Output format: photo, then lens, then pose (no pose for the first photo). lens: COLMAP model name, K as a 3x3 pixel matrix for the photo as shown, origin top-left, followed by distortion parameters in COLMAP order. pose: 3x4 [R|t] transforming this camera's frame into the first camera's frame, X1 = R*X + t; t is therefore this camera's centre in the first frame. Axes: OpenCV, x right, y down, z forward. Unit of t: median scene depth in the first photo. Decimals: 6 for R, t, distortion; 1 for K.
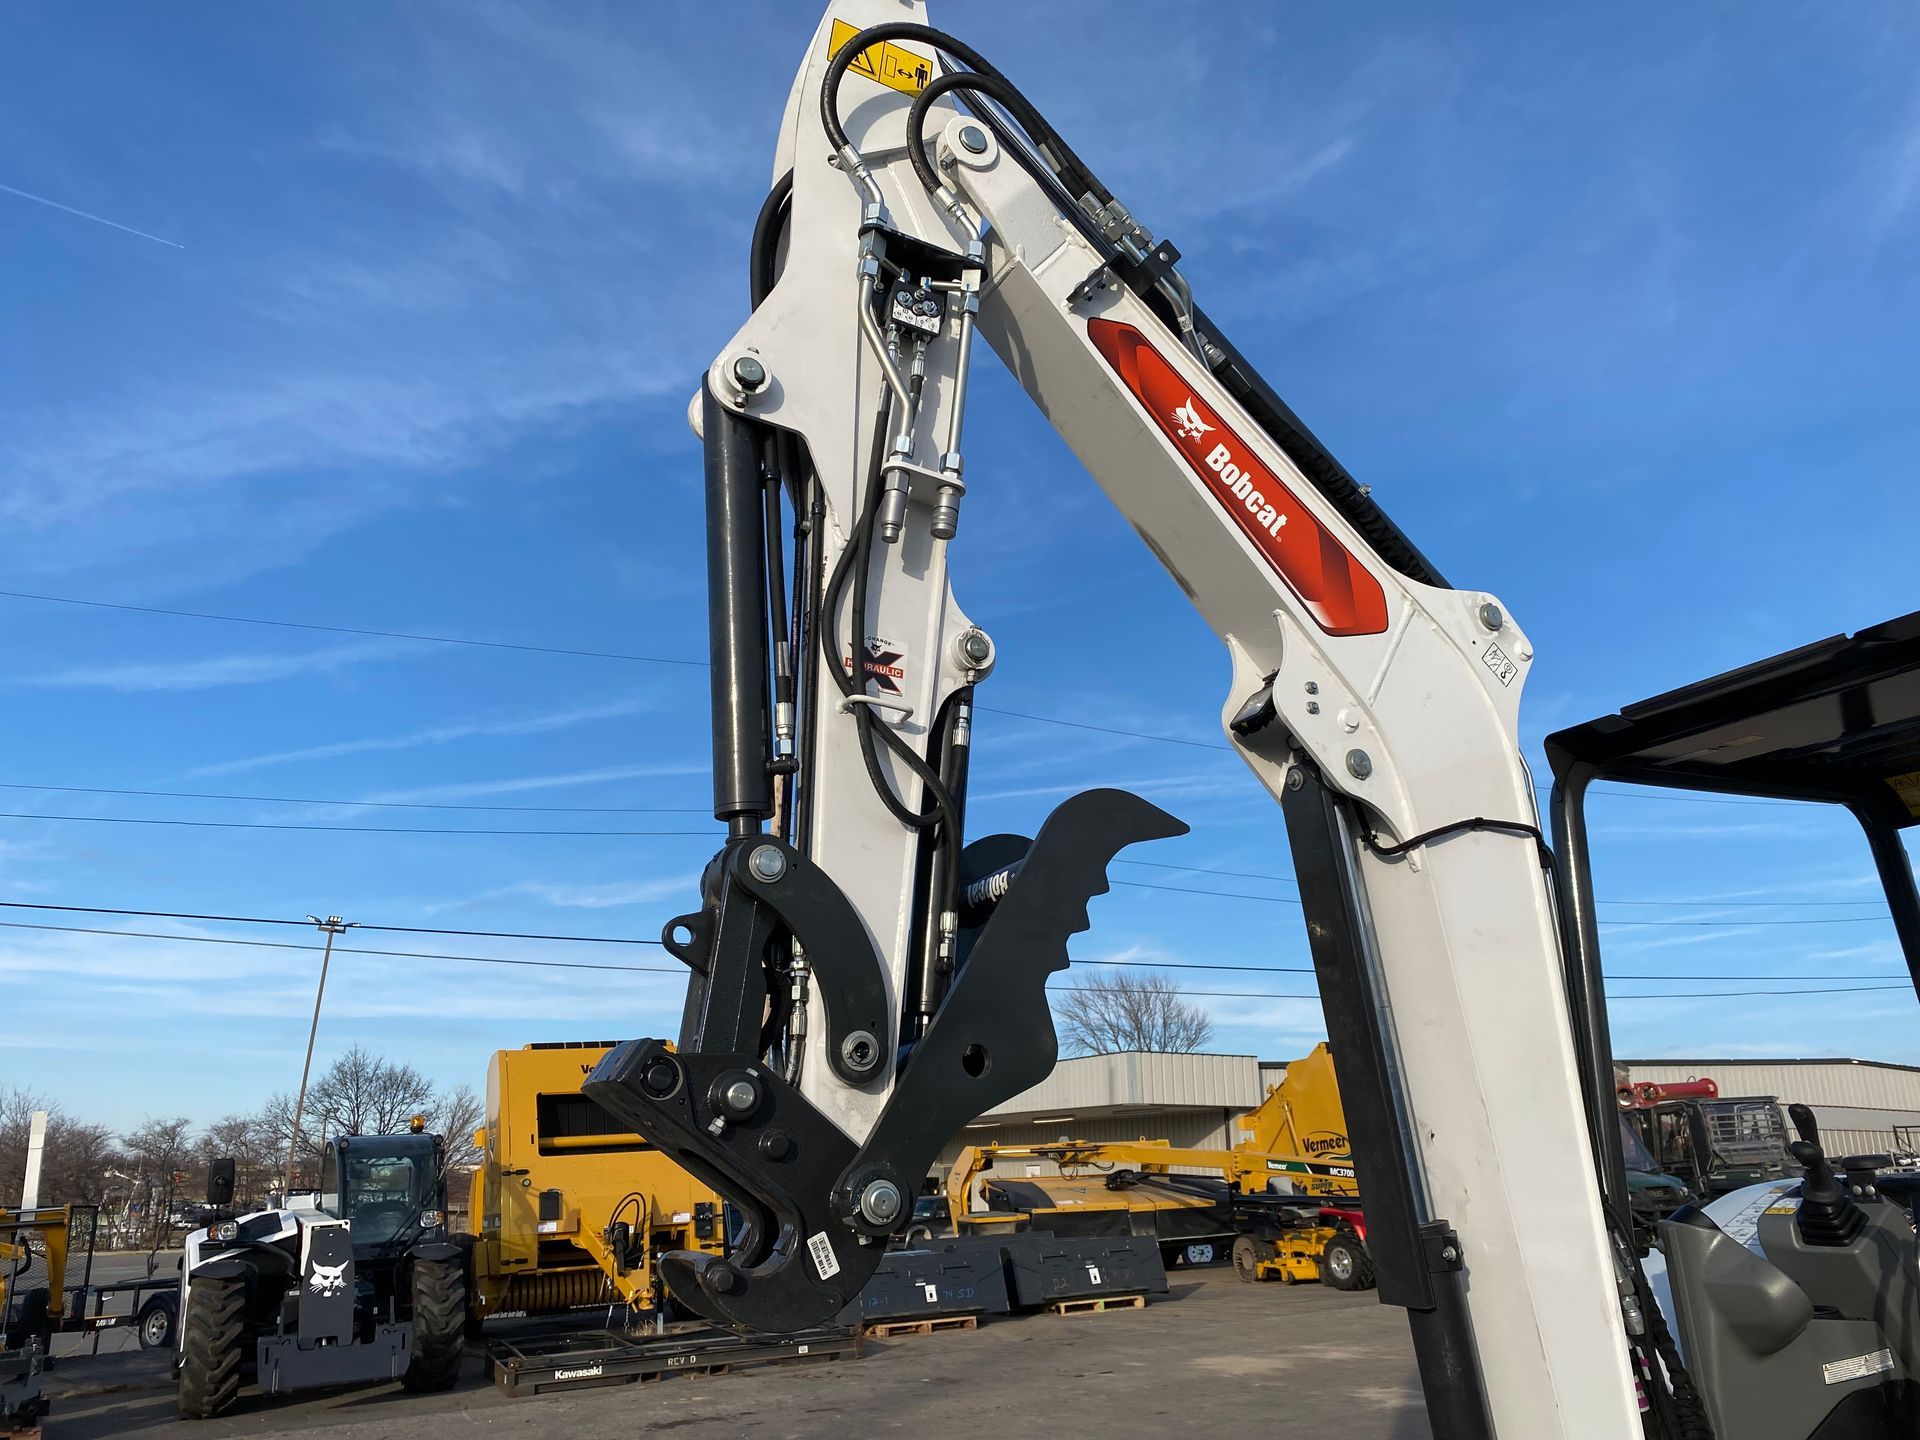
lens RADIAL K [[1470.7, 0, 952.5], [0, 1470.7, 710.9], [0, 0, 1]] dist [0.018753, -0.007270]
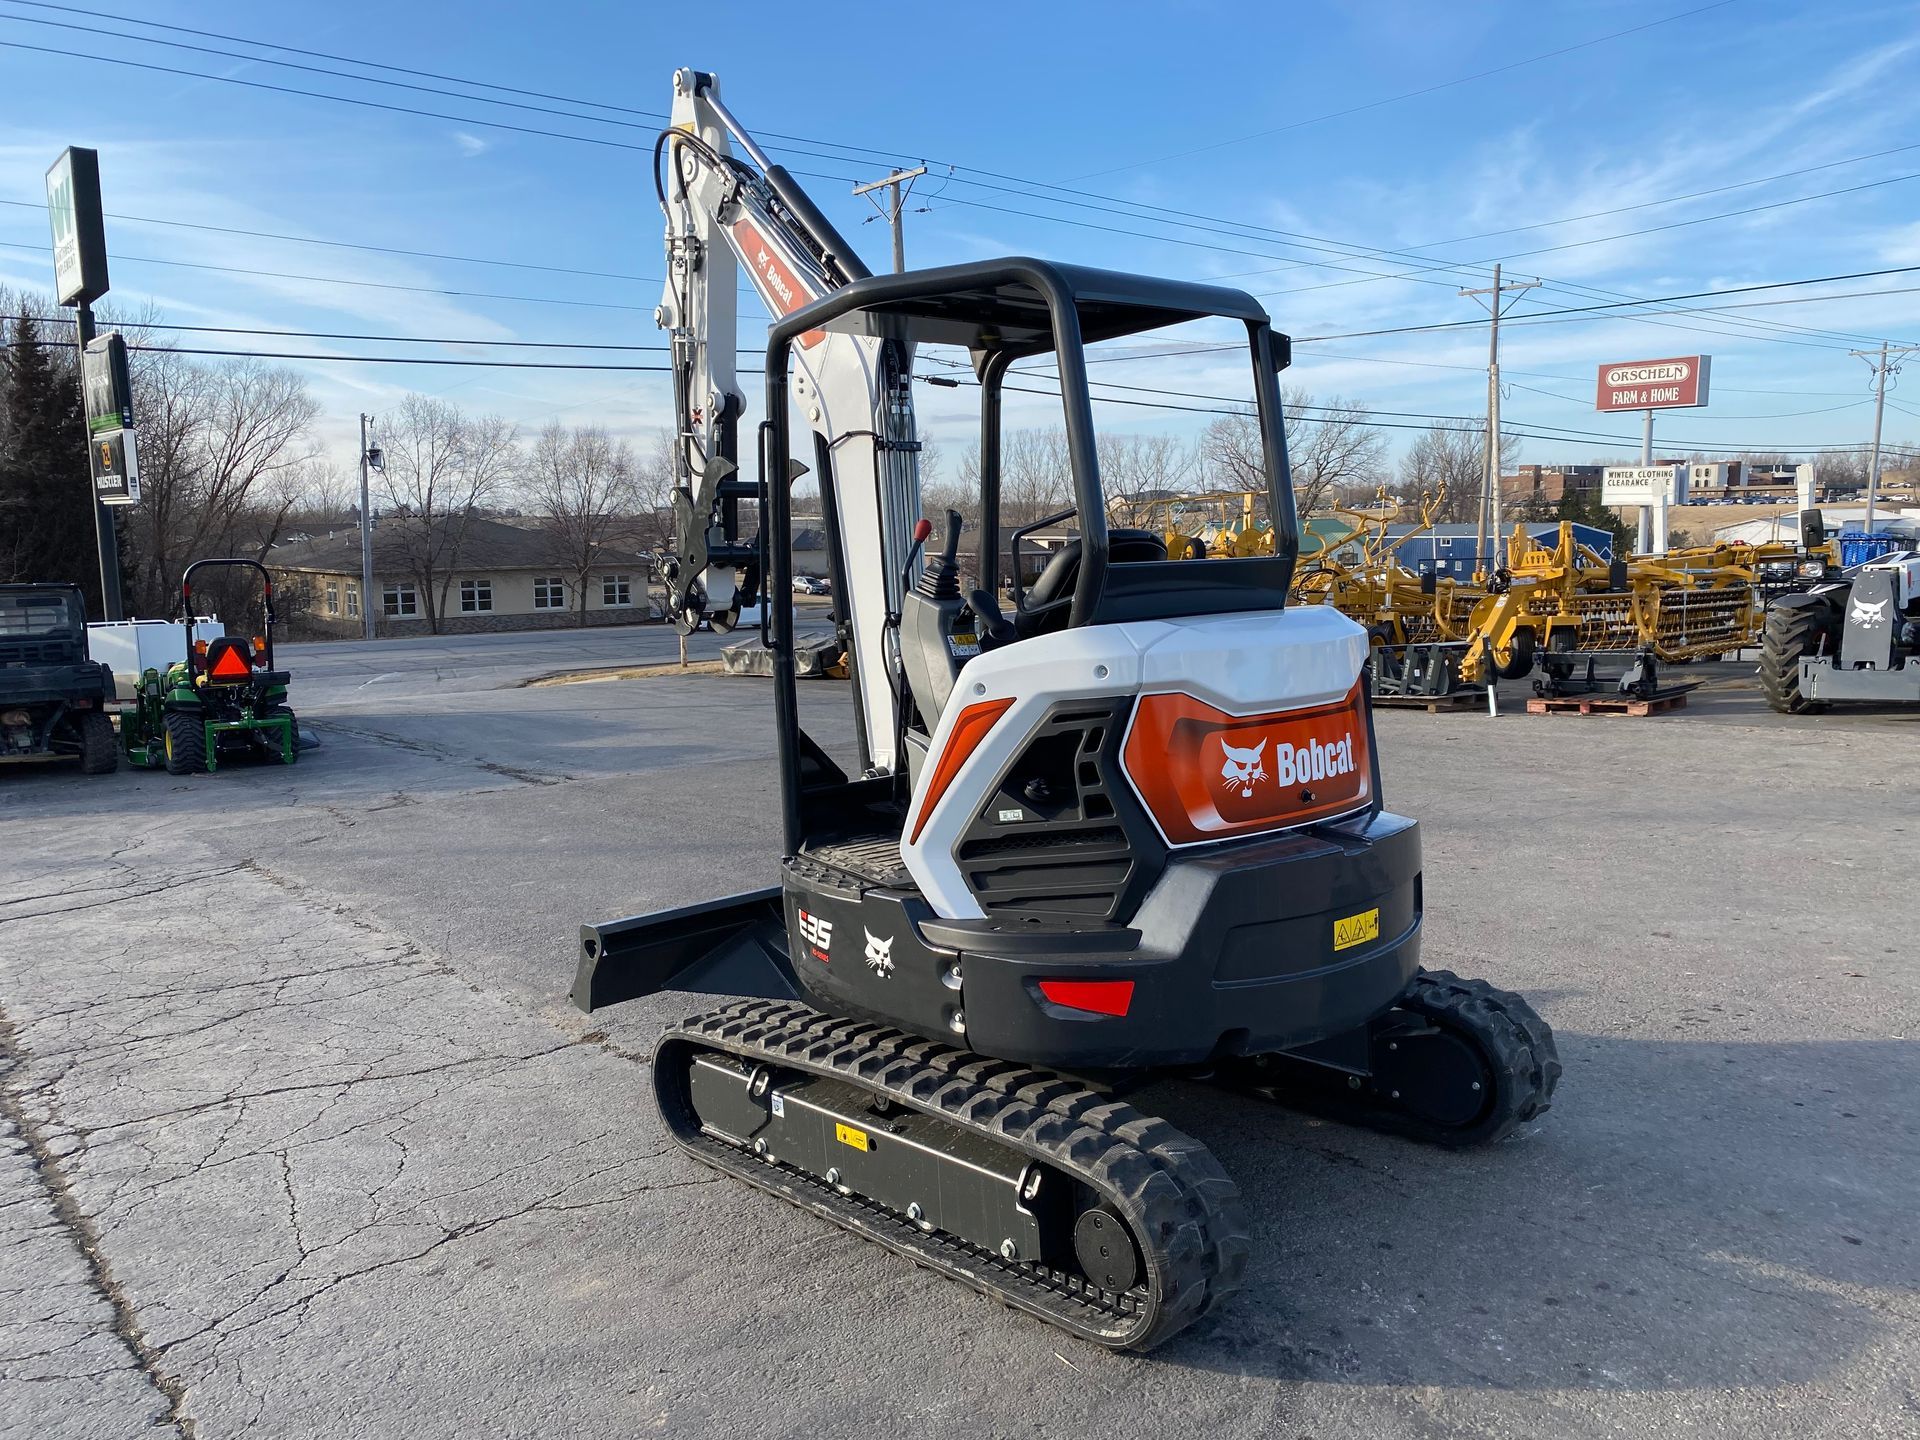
lens RADIAL K [[1470.7, 0, 952.5], [0, 1470.7, 710.9], [0, 0, 1]] dist [0.018753, -0.007270]
pose [[0.230289, 0.121315, -0.965531, 0.532381], [0.315109, 0.929444, 0.191937, 0.019461], [0.920692, -0.348448, 0.175813, 0.144207]]
